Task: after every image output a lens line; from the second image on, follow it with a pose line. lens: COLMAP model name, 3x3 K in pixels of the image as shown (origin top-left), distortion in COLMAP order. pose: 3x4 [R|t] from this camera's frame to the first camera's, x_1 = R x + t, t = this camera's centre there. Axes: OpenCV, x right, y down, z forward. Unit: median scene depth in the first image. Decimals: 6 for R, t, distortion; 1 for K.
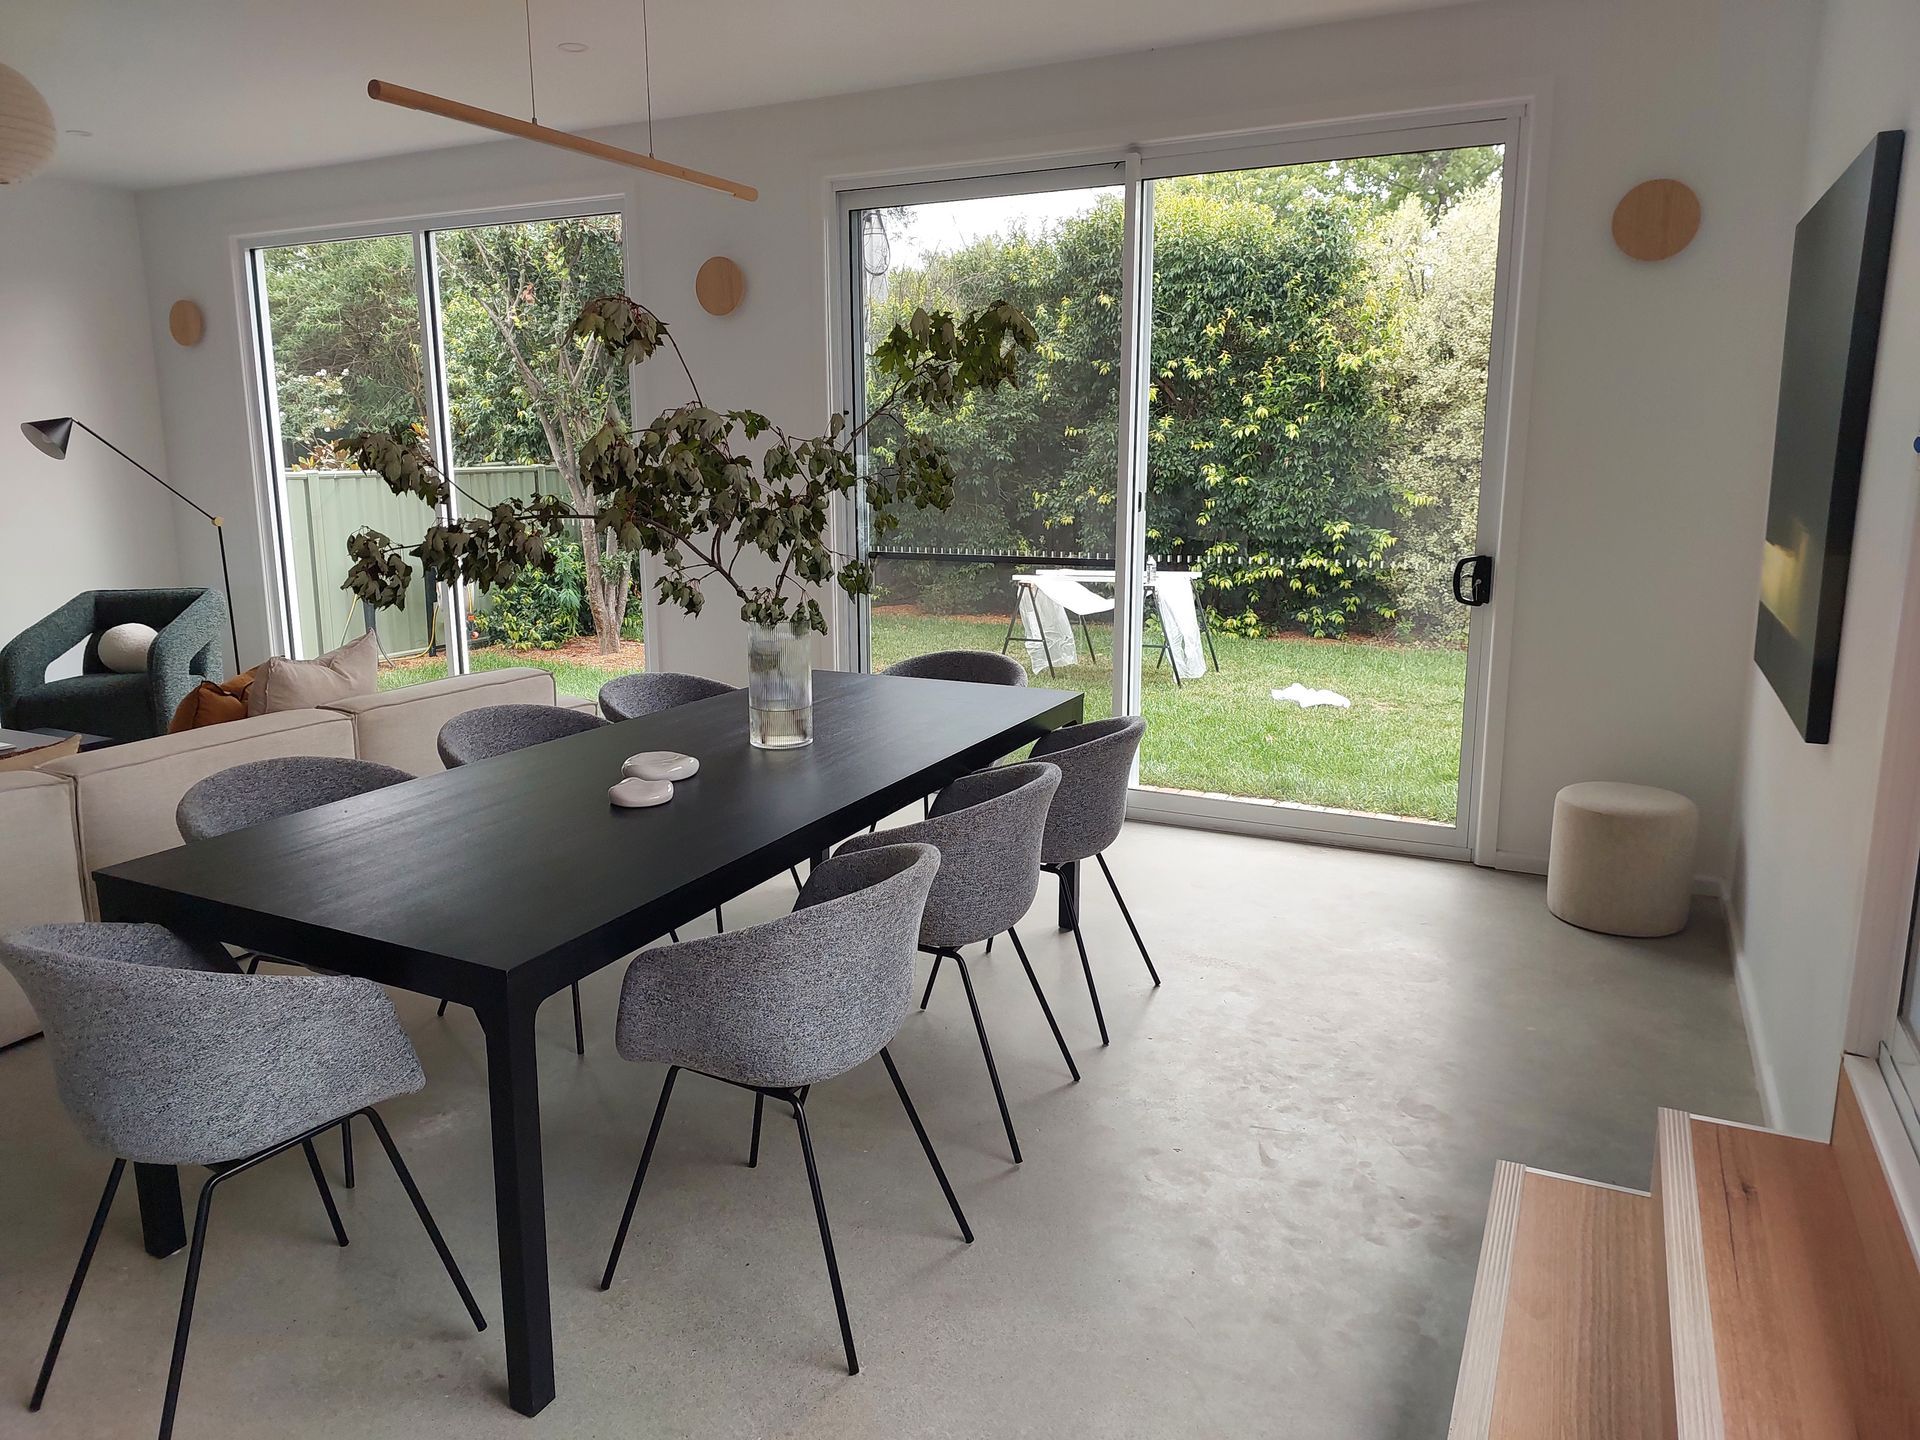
lens RADIAL K [[1327.7, 0, 955.5], [0, 1327.7, 706.2], [0, 0, 1]] dist [0.062346, -0.058767]
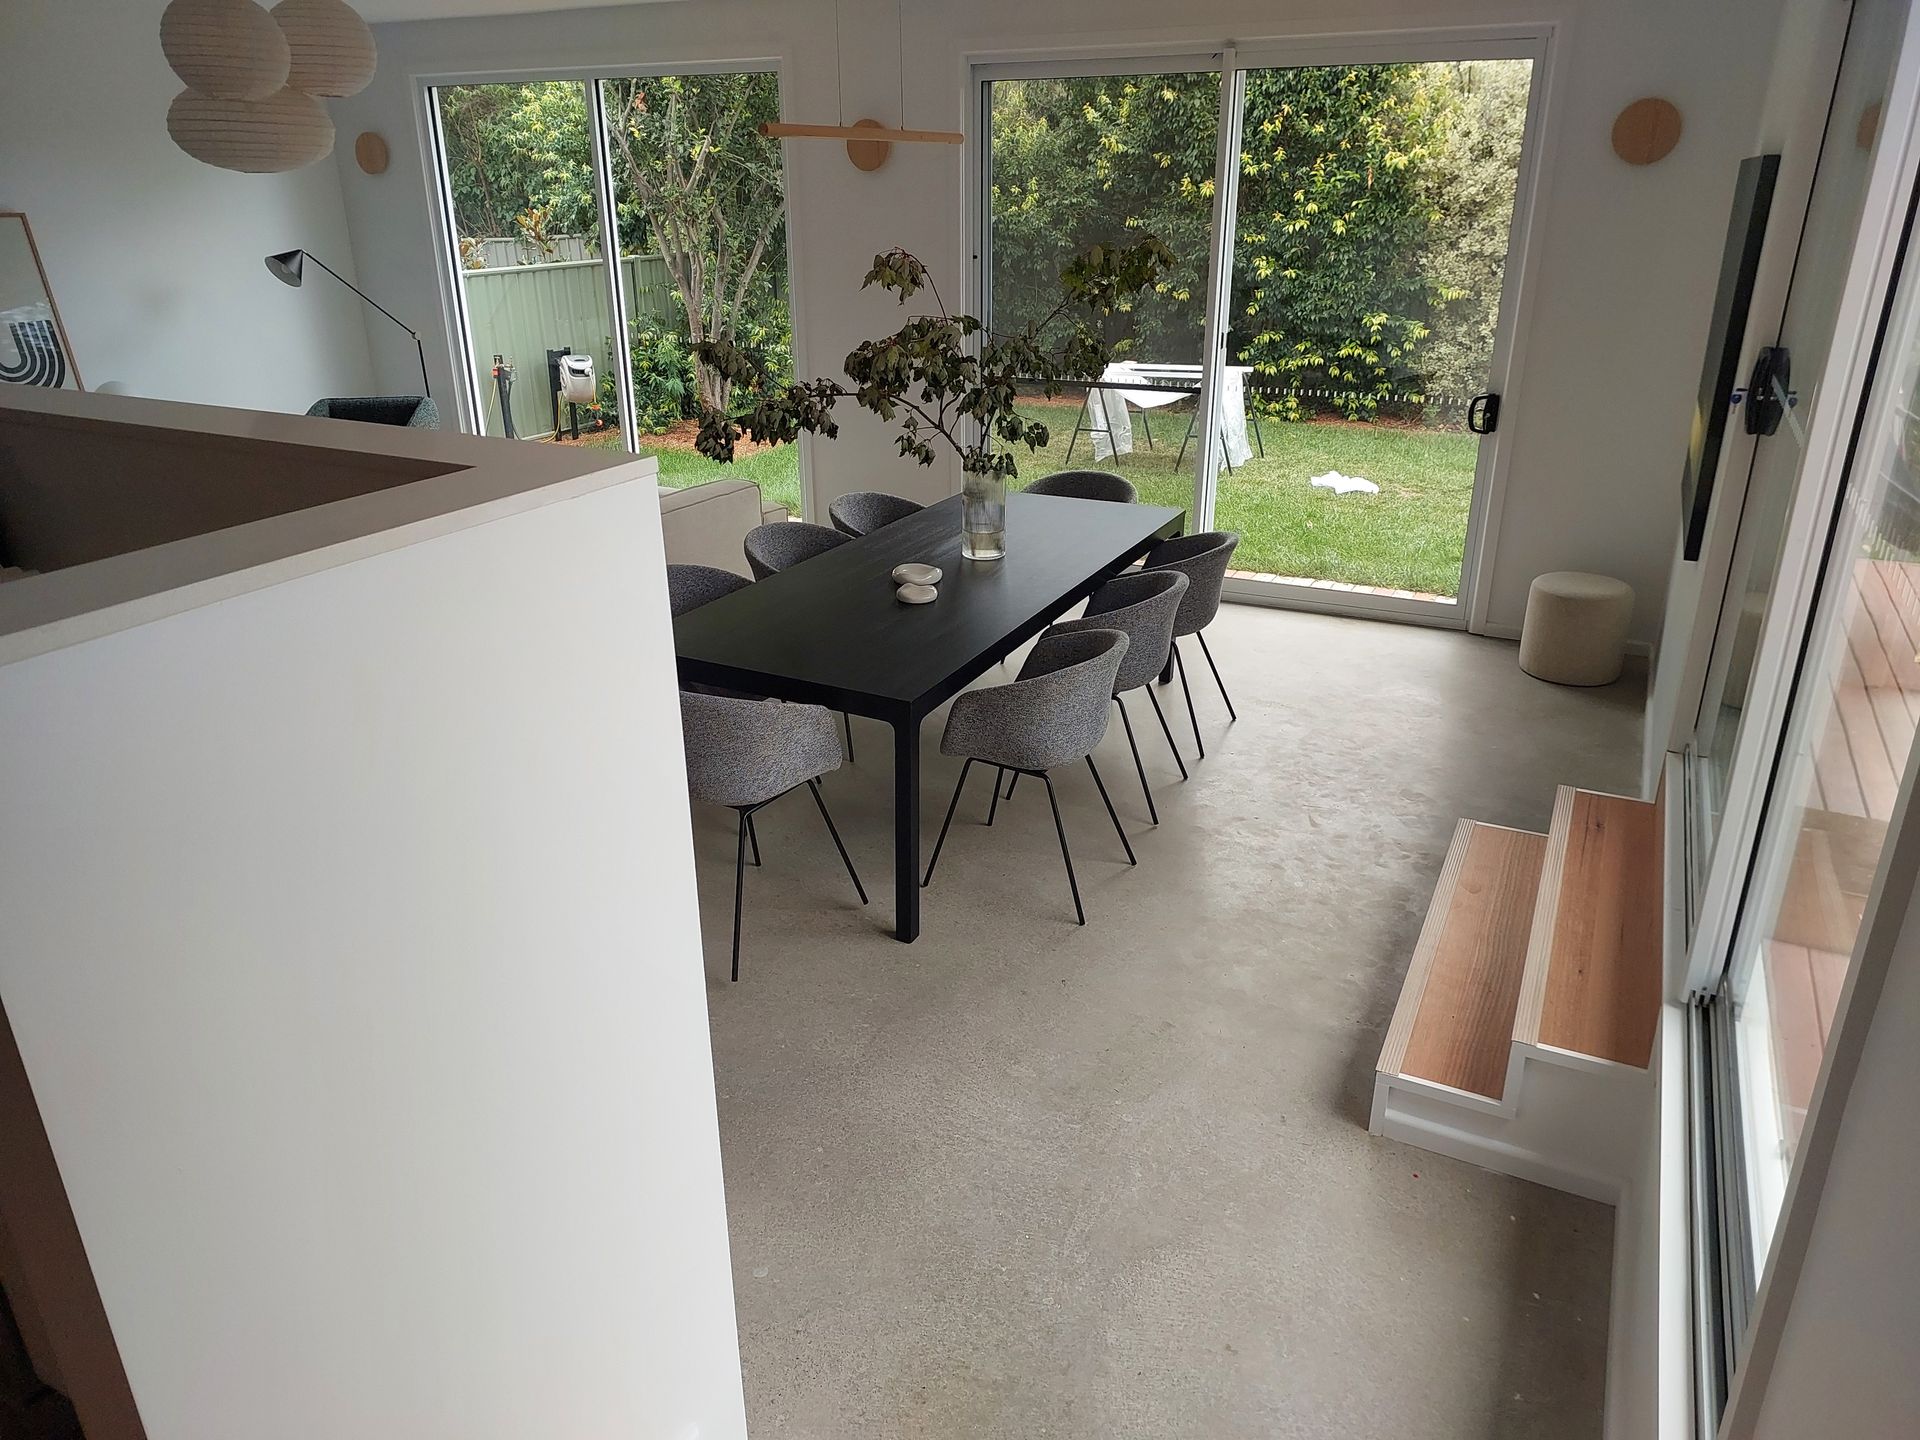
lens RADIAL K [[1327.7, 0, 947.2], [0, 1327.7, 708.3], [0, 0, 1]] dist [0.062346, -0.058767]
pose [[0.999884, 0.001057, -0.015211, -0.126193], [0.001776, 0.982728, 0.185048, -0.062512], [0.015144, -0.185053, 0.982612, -0.377072]]
